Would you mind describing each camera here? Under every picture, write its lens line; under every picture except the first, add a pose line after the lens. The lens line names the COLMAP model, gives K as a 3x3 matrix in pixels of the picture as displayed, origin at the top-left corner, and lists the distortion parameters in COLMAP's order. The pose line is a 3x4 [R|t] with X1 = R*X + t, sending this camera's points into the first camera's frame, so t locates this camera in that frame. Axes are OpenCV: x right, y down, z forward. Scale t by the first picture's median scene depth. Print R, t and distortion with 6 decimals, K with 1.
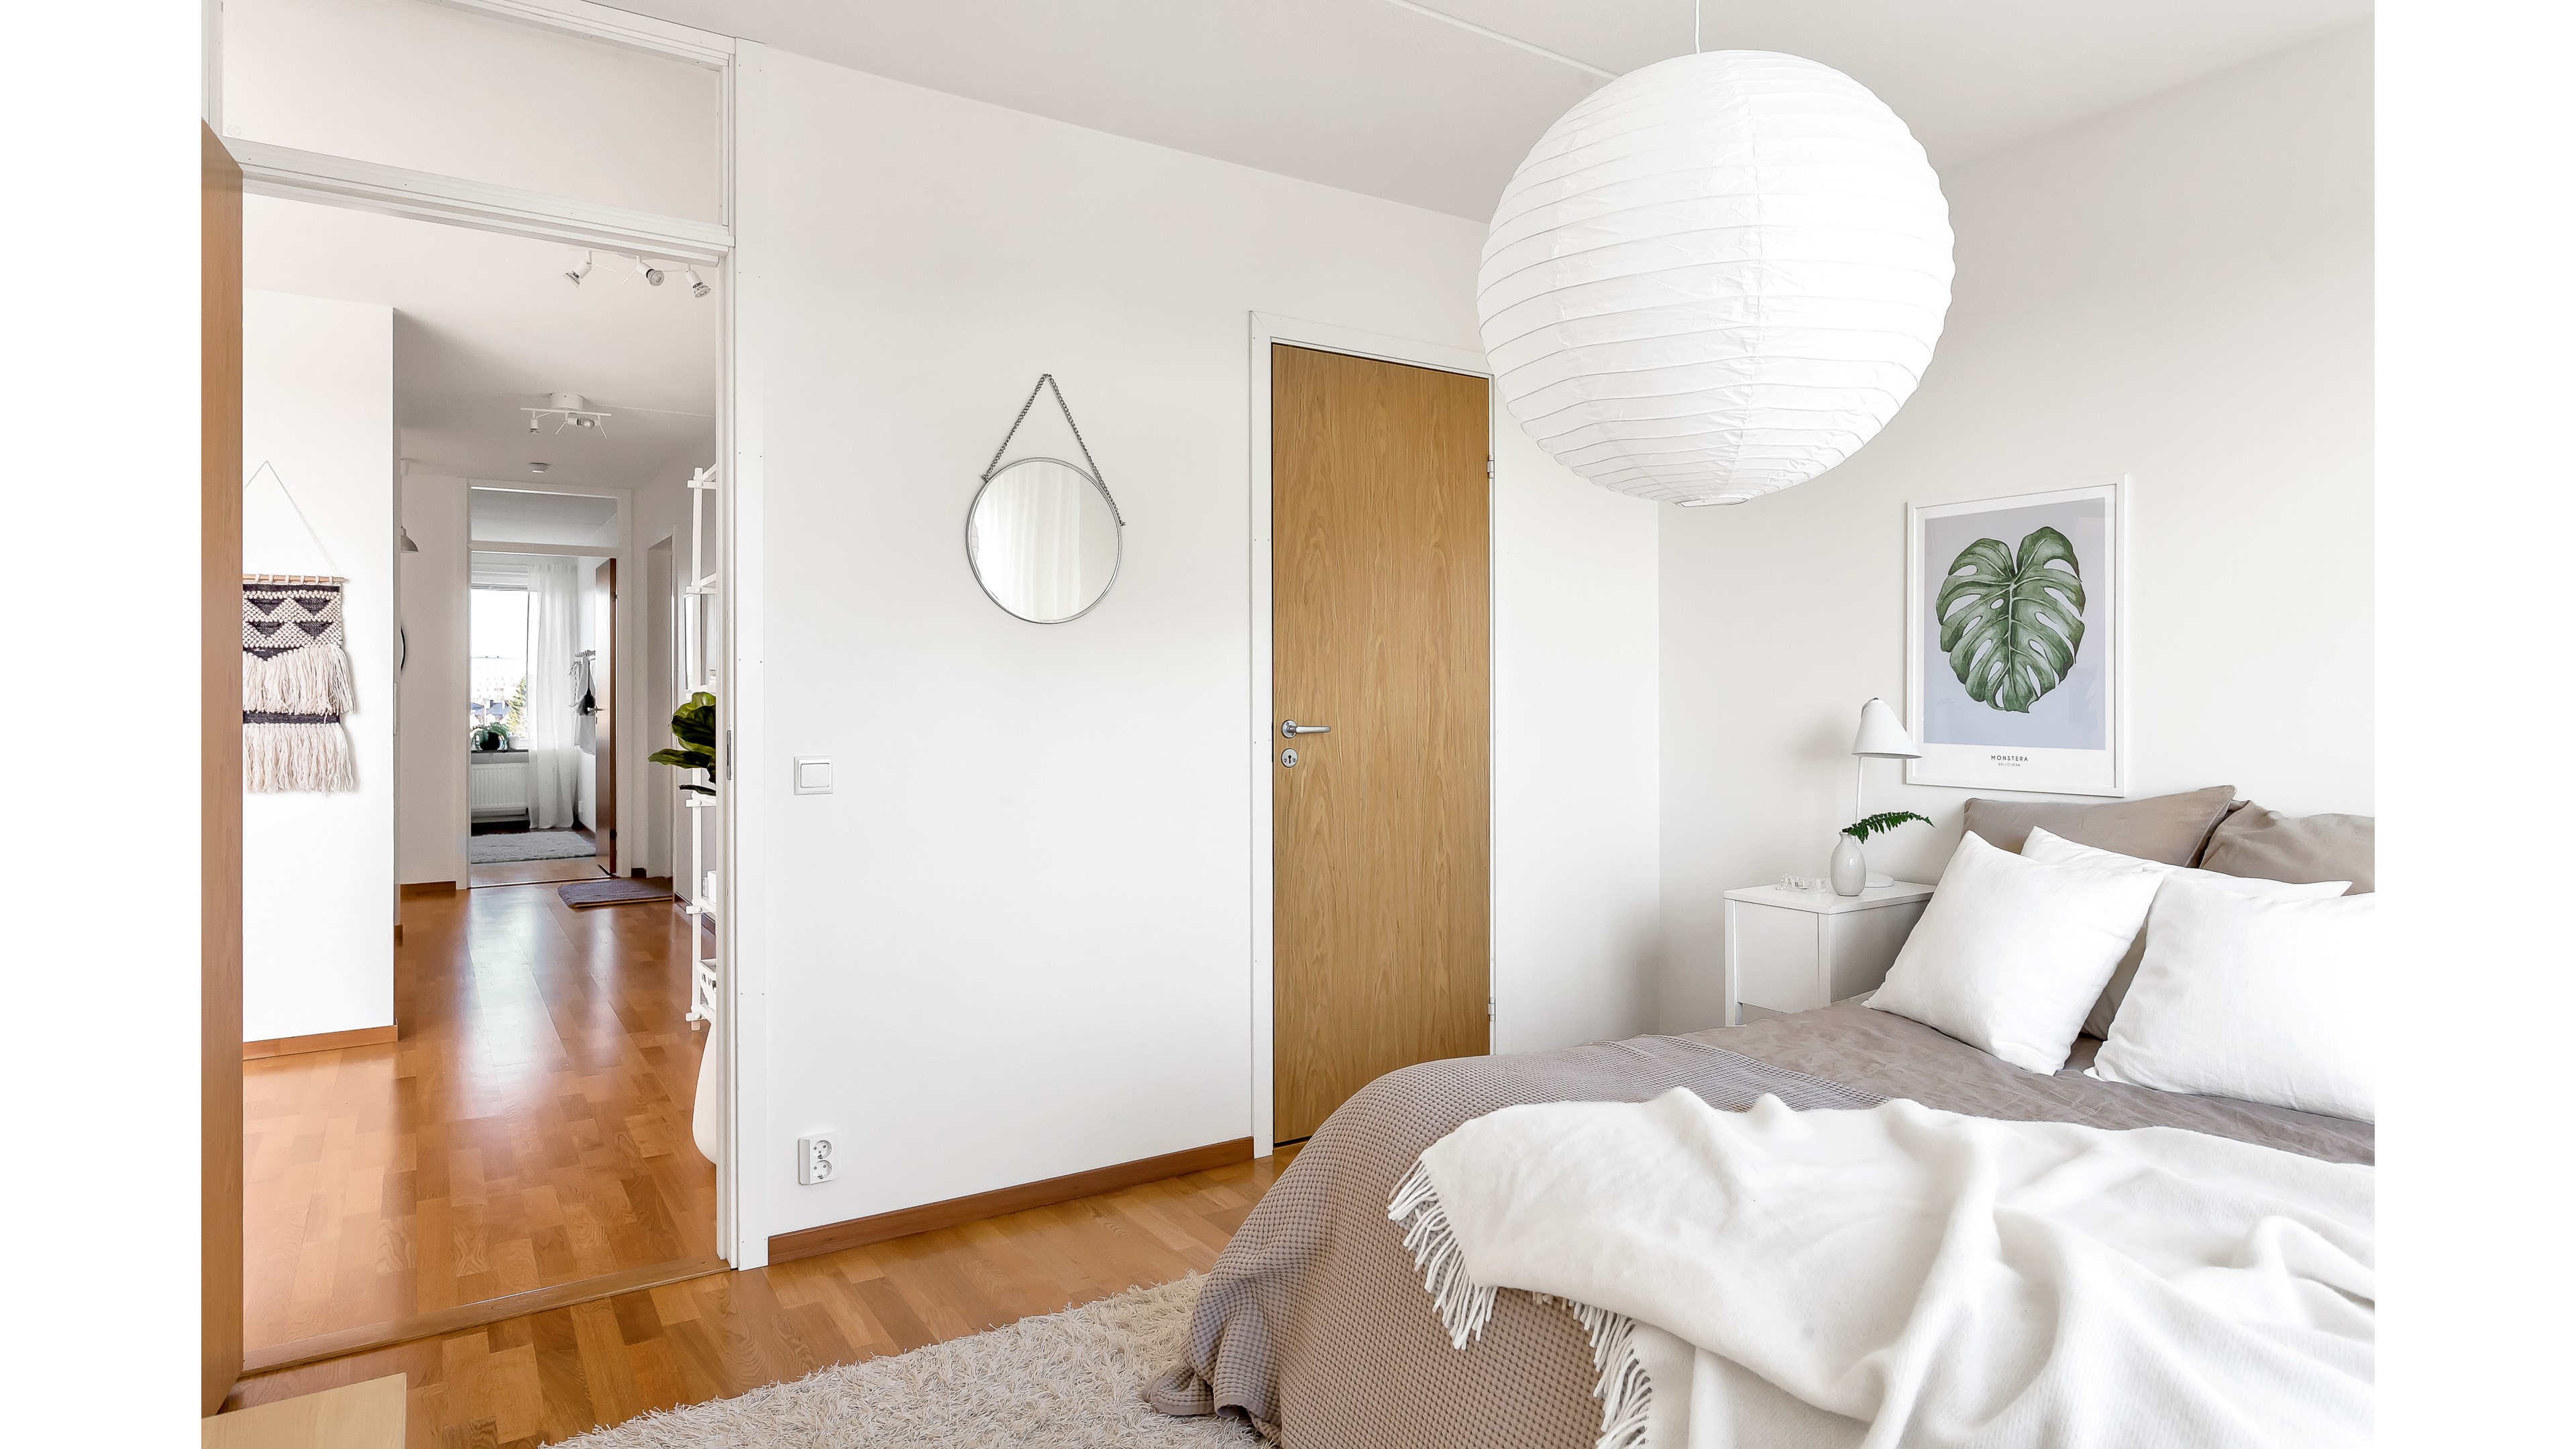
lens RADIAL K [[1350.3, 0, 1288.7], [0, 1350.3, 683.1], [0, 0, 1]] dist [-0.001430, 0.000140]
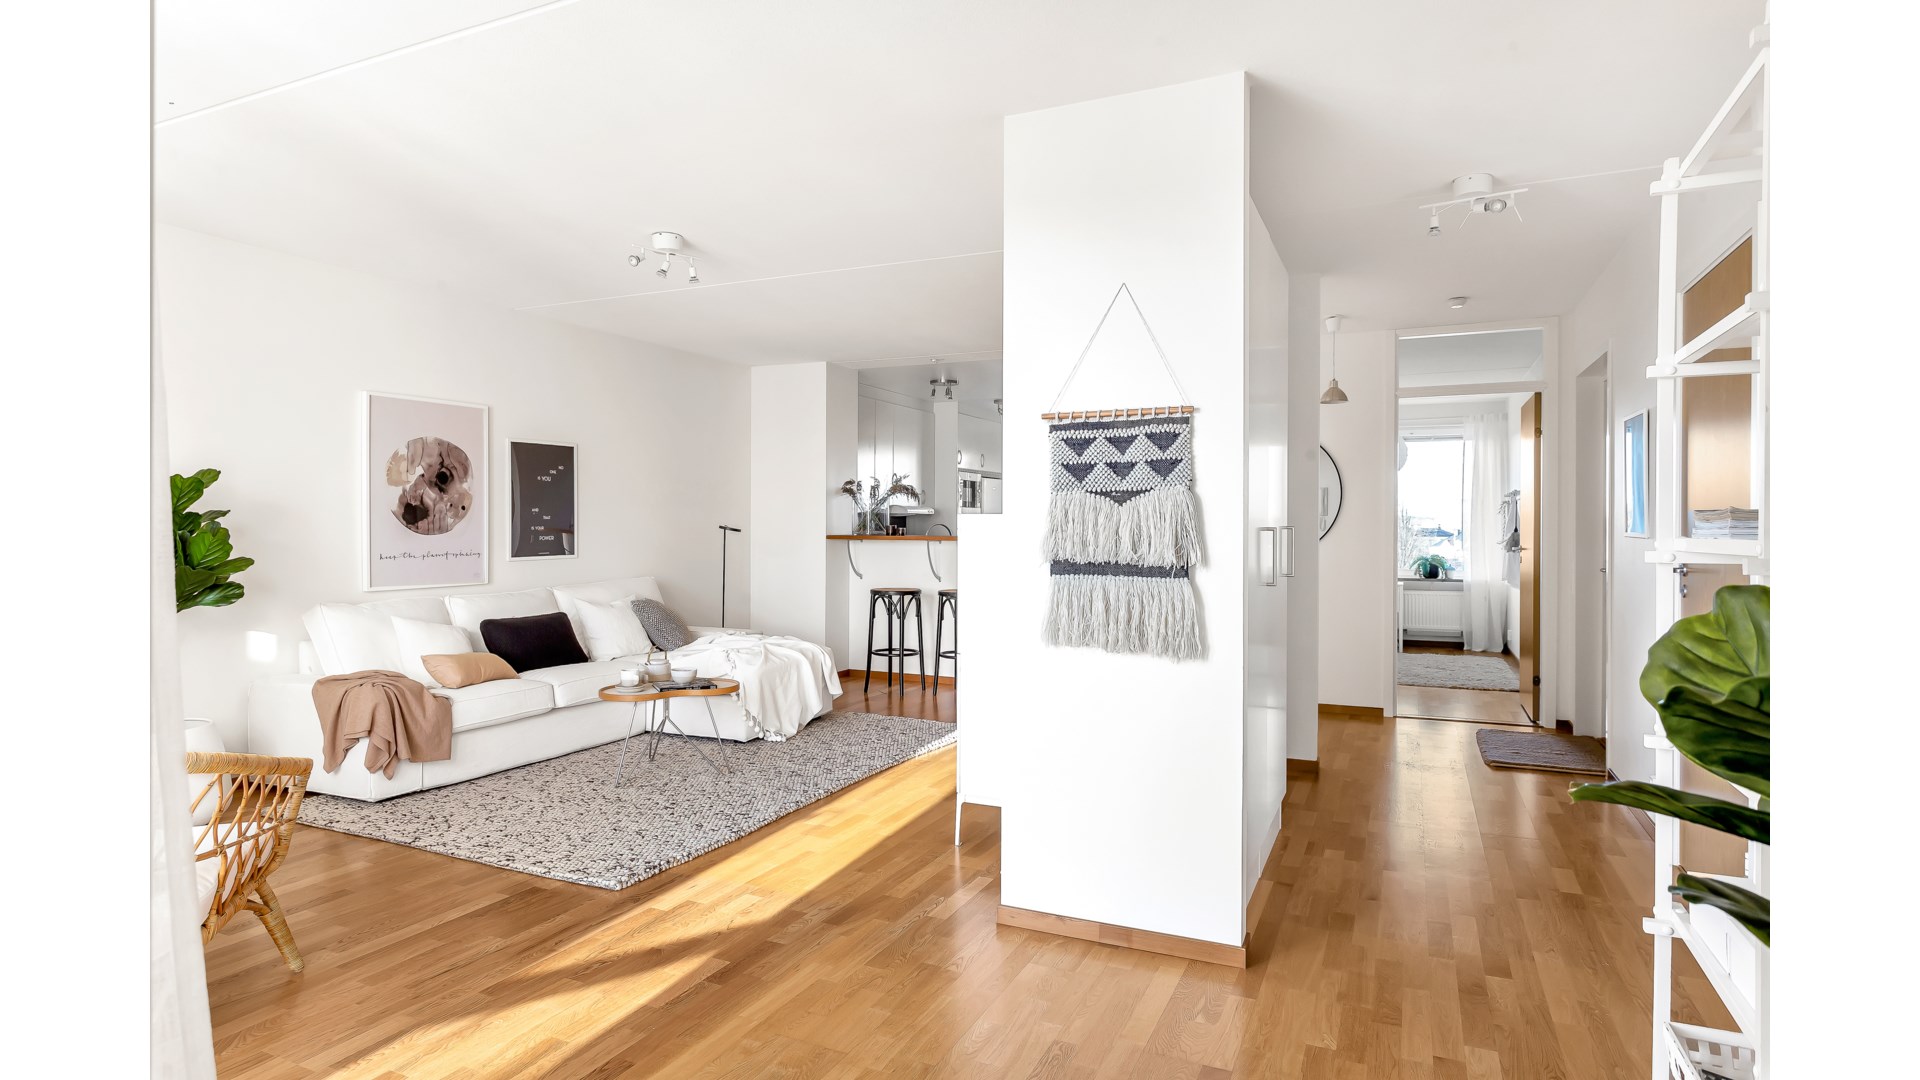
lens RADIAL K [[982.7, 0, 960.7], [0, 982.7, 535.2], [0, 0, 1]] dist [-0.001537, 0.000500]
pose [[0.537008, 0.011480, -0.843499, -0.351013], [0.004394, 0.999856, 0.016405, -0.010922], [0.843566, -0.012516, 0.536880, 0.743048]]
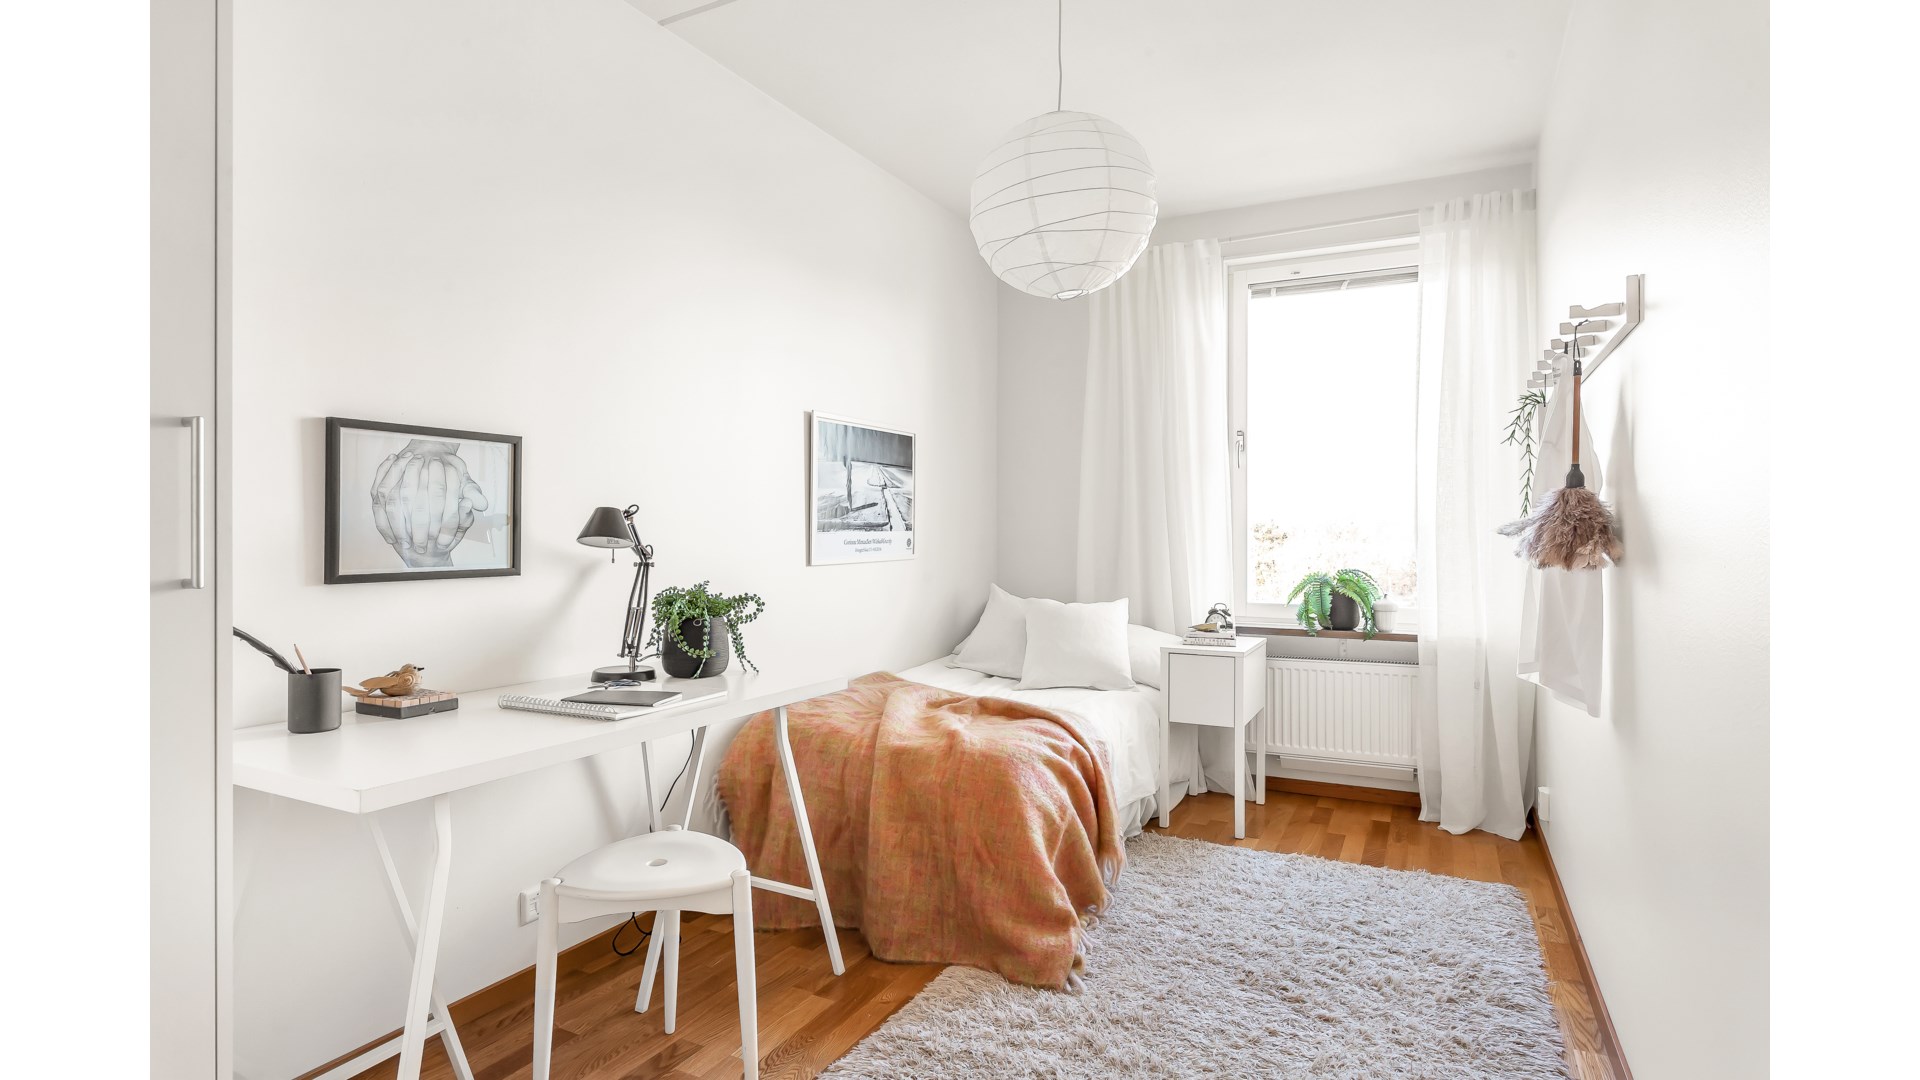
lens RADIAL K [[940.0, 0, 950.7], [0, 940.0, 536.7], [0, 0, 1]] dist [-0.012436, 0.000625]
pose [[0.496816, 0.006360, -0.867833, -1.360000], [0.004570, 0.999940, 0.009945, 0.051119], [0.867844, -0.008907, 0.496757, 2.596740]]
